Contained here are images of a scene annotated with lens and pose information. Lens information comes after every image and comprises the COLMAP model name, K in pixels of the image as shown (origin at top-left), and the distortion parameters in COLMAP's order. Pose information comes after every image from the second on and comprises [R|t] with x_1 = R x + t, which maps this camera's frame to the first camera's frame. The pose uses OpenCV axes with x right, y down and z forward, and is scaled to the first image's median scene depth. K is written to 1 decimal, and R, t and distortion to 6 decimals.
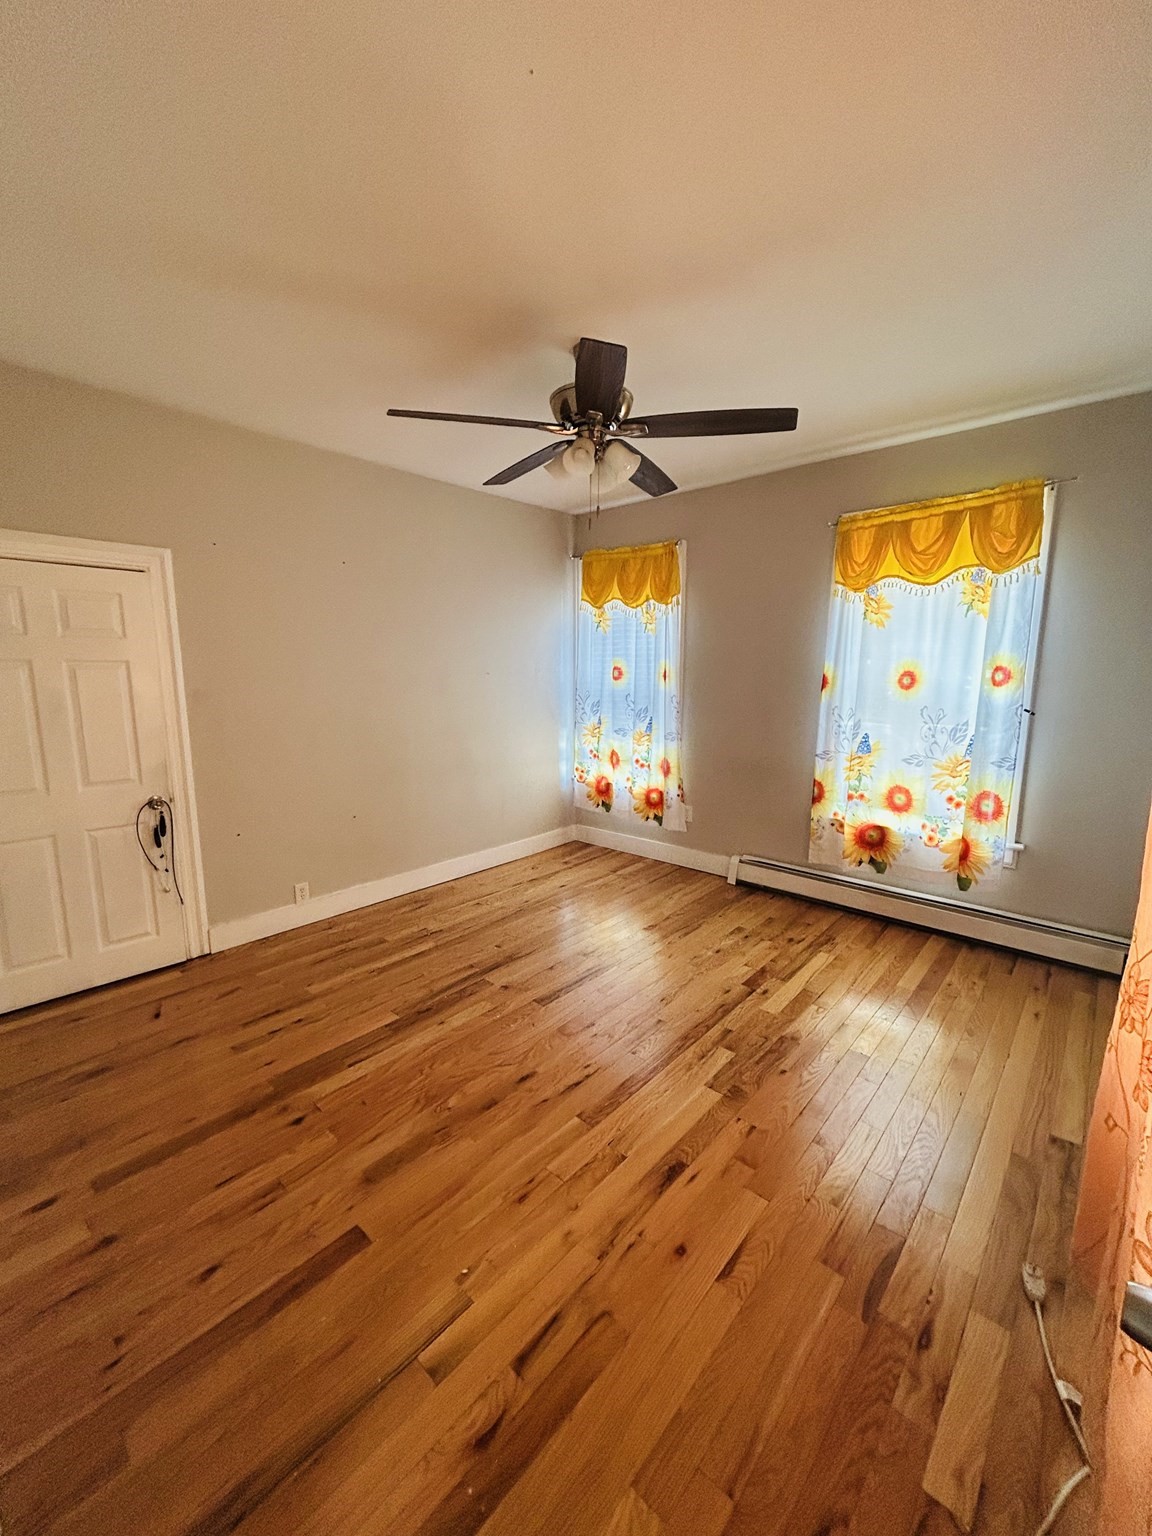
lens RADIAL K [[611.0, 0, 566.0], [0, 611.0, 768.6], [0, 0, 1]] dist [-0.019155, 0.000005]
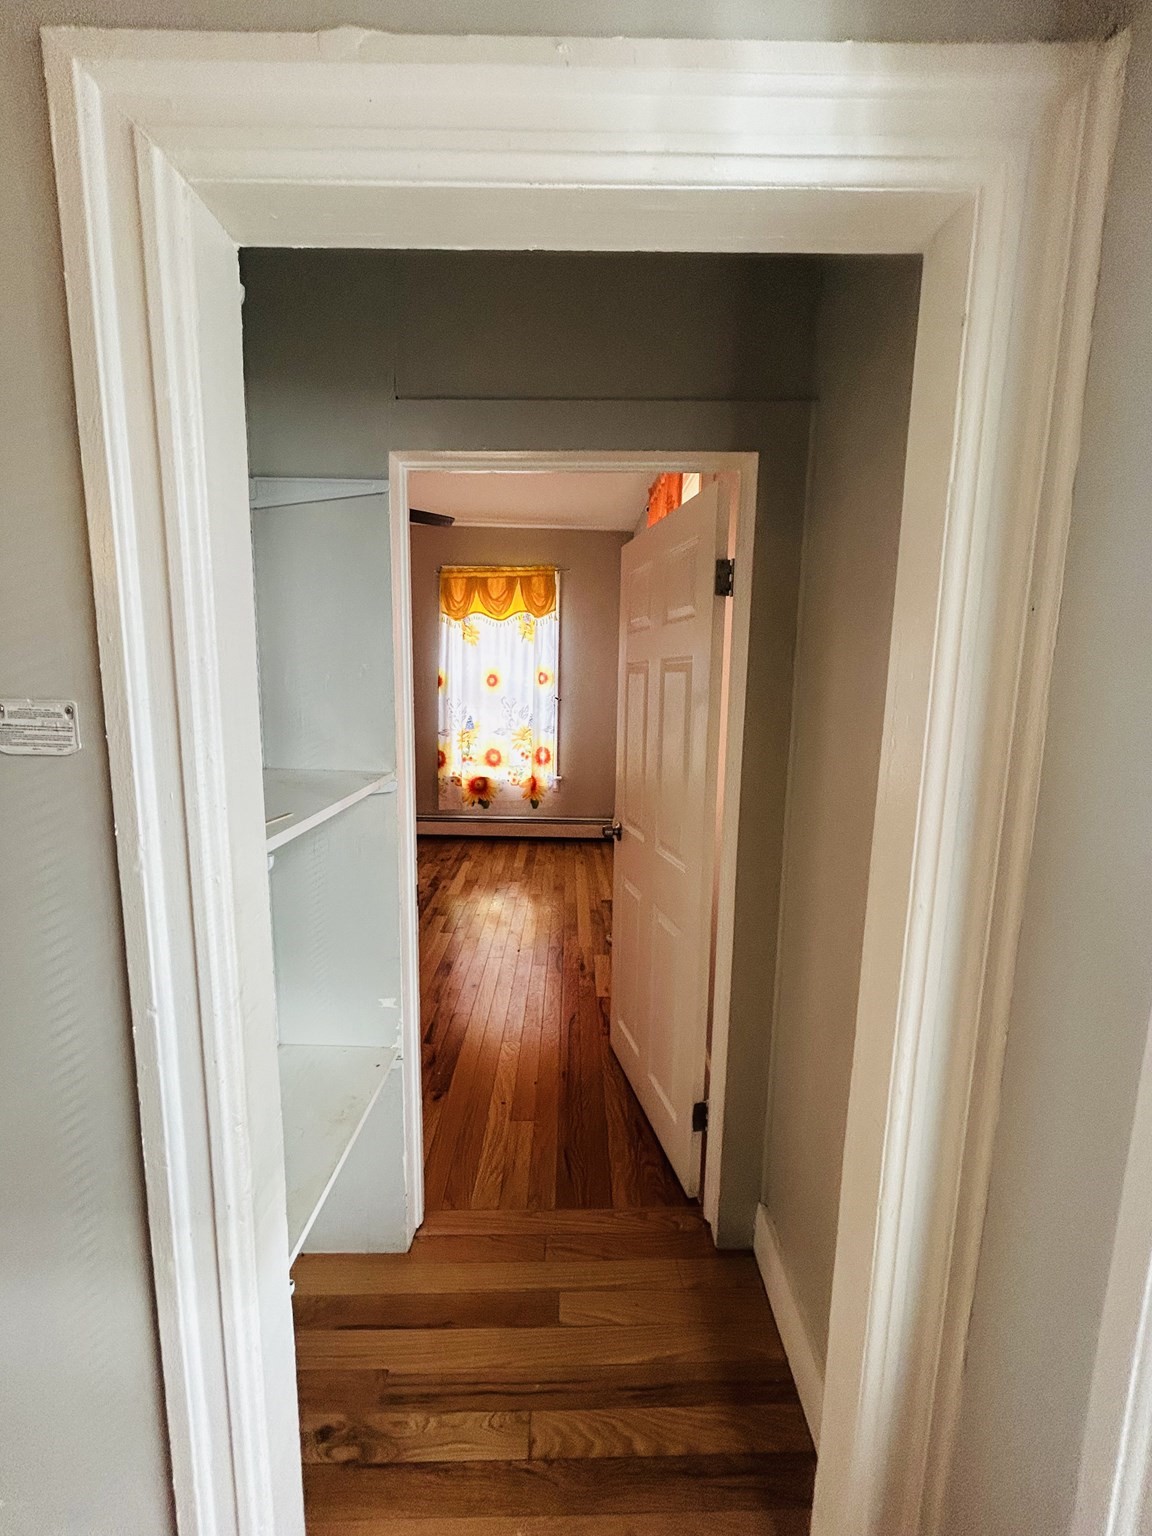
lens RADIAL K [[611.0, 0, 579.9], [0, 611.0, 765.3], [0, 0, 1]] dist [-0.019155, 0.000005]
pose [[0.724147, -0.086327, 0.684222, -0.364542], [0.089188, 0.995526, 0.031210, 0.042363], [-0.683854, 0.038424, 0.728606, -0.283570]]
